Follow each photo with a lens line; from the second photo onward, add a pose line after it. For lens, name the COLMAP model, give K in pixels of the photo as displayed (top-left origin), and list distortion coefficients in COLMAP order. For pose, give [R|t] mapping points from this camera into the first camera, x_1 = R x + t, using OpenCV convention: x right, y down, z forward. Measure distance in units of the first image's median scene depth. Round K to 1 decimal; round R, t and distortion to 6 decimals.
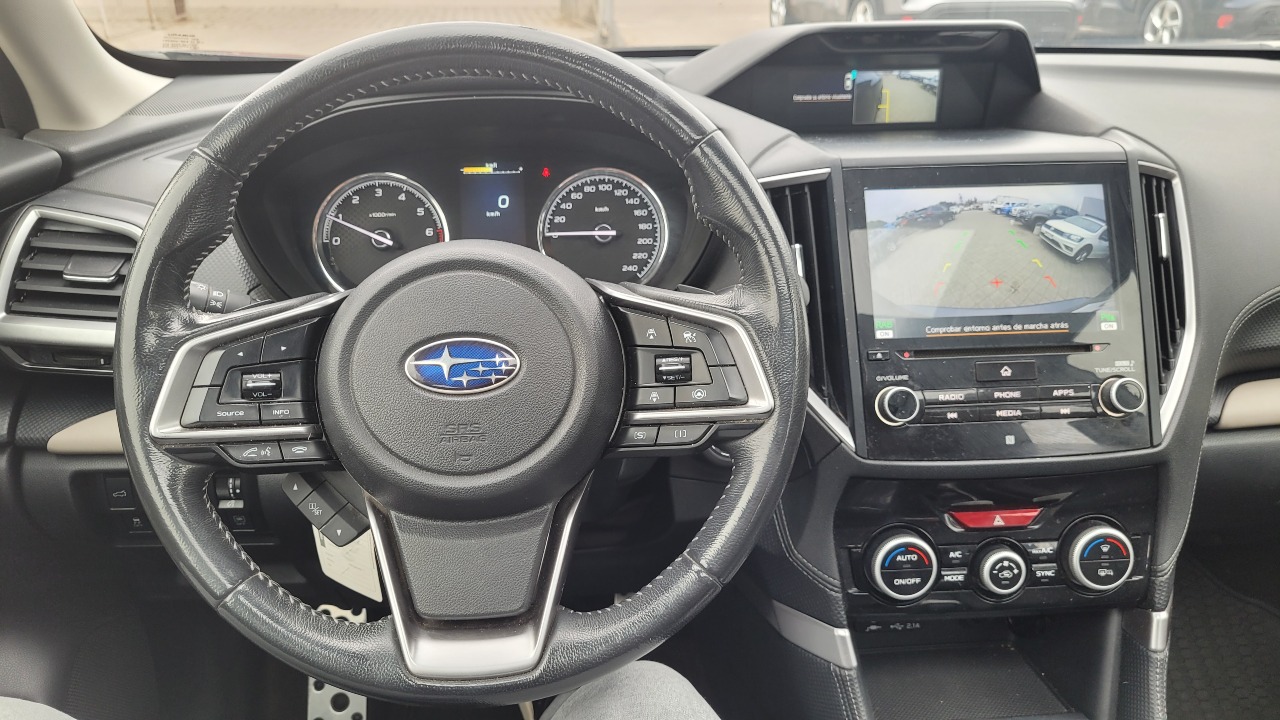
lens RADIAL K [[985.7, 0, 615.5], [0, 985.7, 359.0], [0, 0, 1]] dist [0.014230, 0.003045]
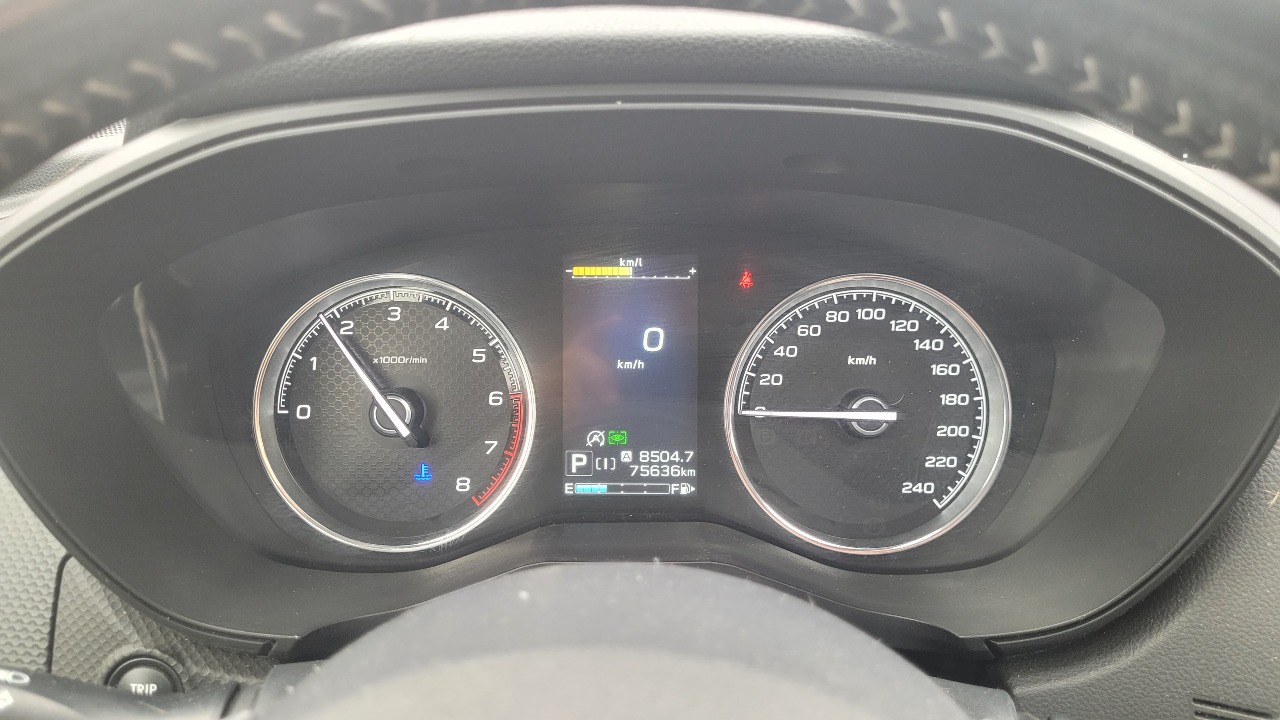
lens RADIAL K [[985.7, 0, 615.5], [0, 985.7, 359.0], [0, 0, 1]] dist [0.014230, 0.003045]
pose [[0.995497, 0.033996, -0.088487, -0.089389], [-0.037904, 0.998361, -0.042874, -0.129052], [0.086885, 0.046035, 0.995154, 0.529186]]
